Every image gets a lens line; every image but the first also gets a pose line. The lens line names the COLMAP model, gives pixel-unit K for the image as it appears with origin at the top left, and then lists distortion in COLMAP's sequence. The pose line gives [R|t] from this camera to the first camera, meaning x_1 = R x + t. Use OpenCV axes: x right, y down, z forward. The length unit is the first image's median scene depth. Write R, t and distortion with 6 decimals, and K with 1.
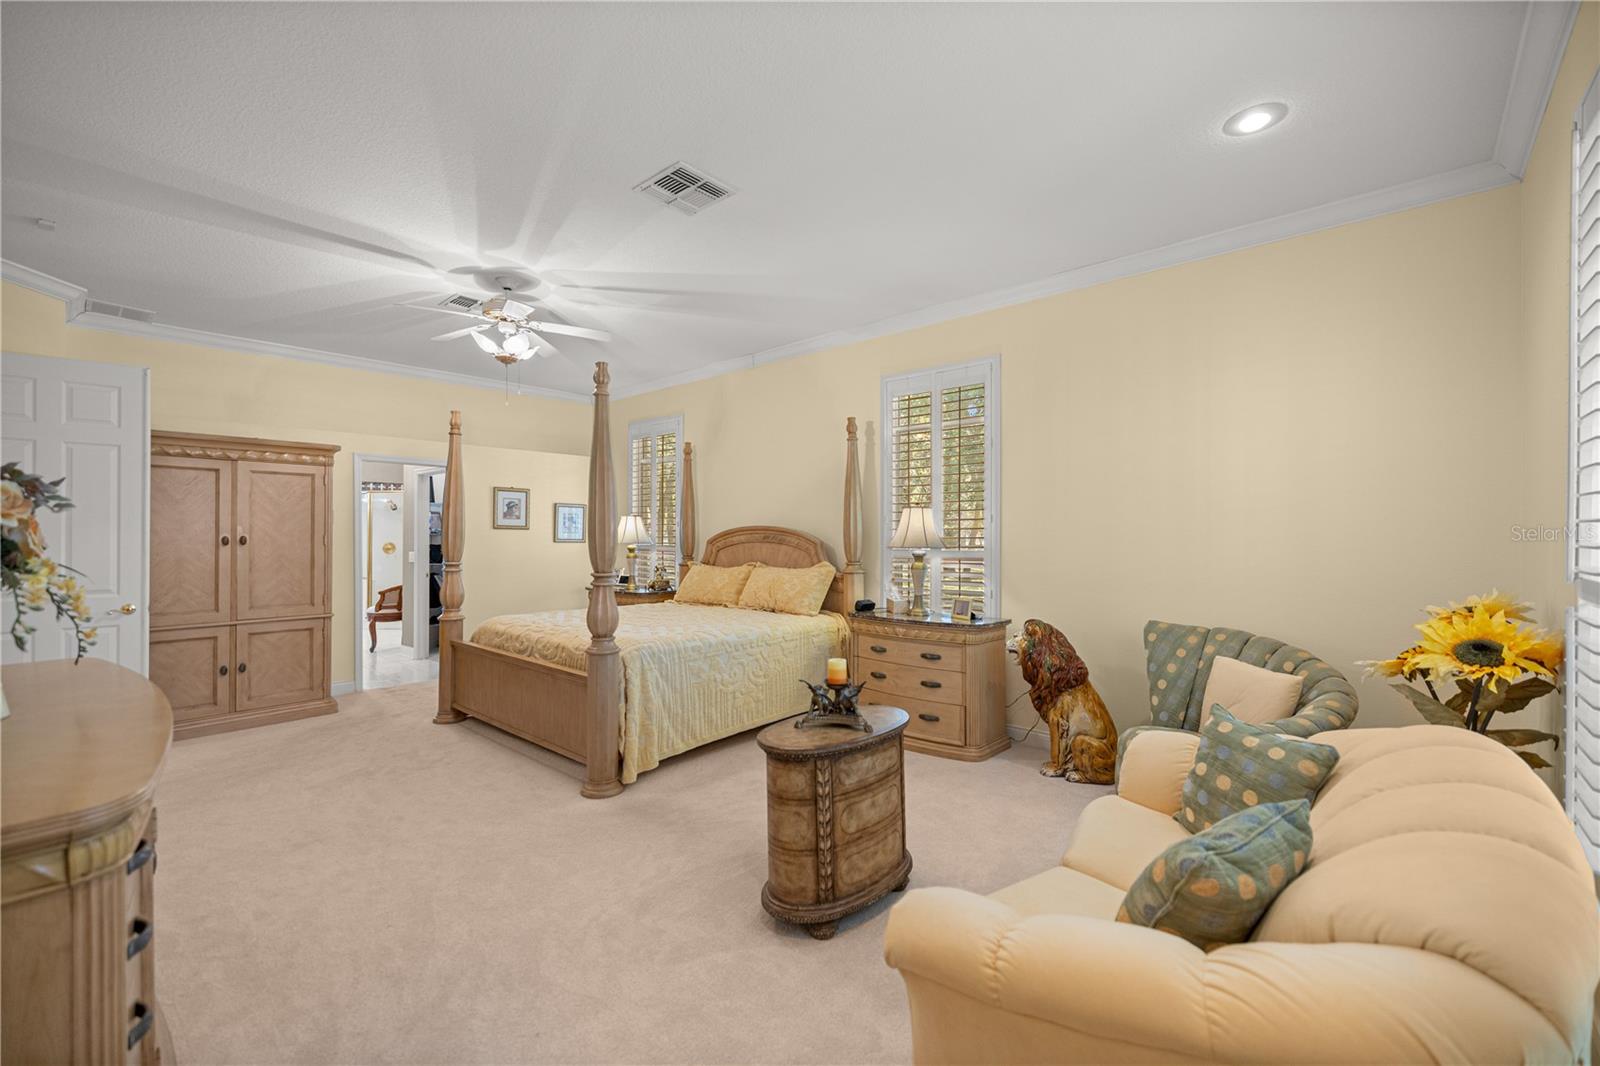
lens RADIAL K [[700.3, 0, 800.0], [0, 700.3, 533.0], [0, 0, 1]] dist [0.000272, 0.000059]
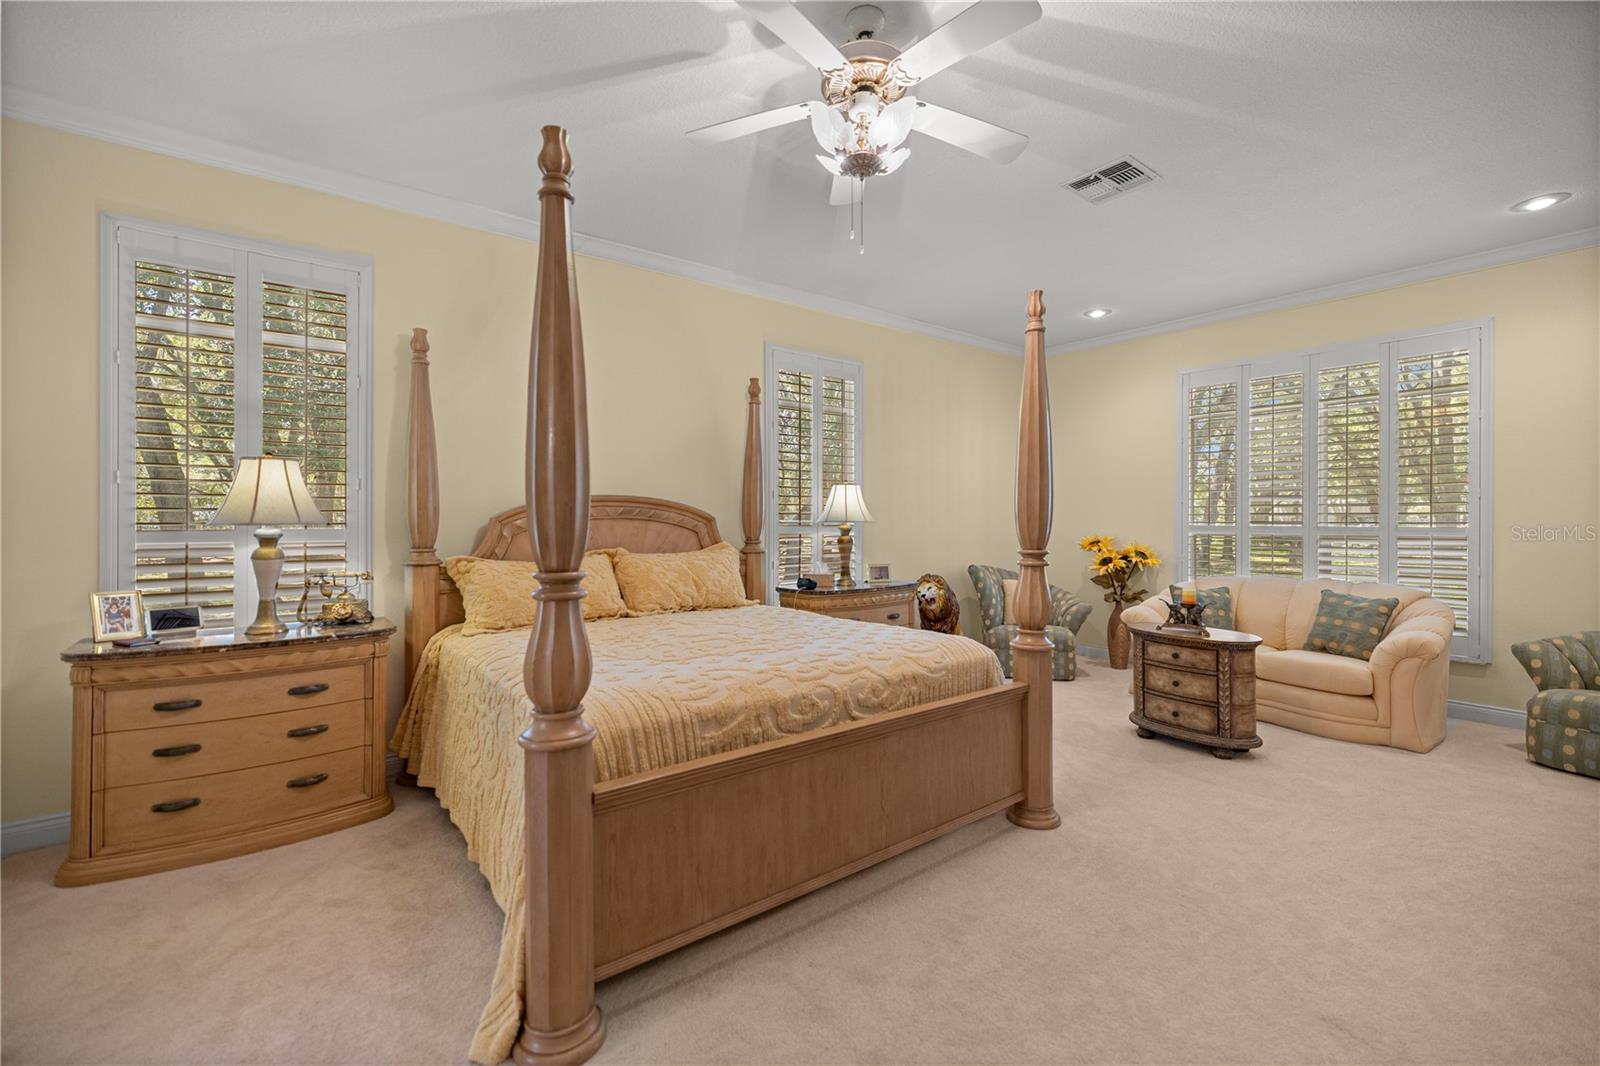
lens RADIAL K [[683.2, 0, 796.9], [0, 683.2, 518.0], [0, 0, 1]] dist [0.002313, 0.000403]
pose [[0.158389, 0.001575, 0.987375, -0.791541], [-0.000278, 0.999999, -0.001550, 0.015023], [-0.987377, -0.000029, 0.158390, 0.818390]]
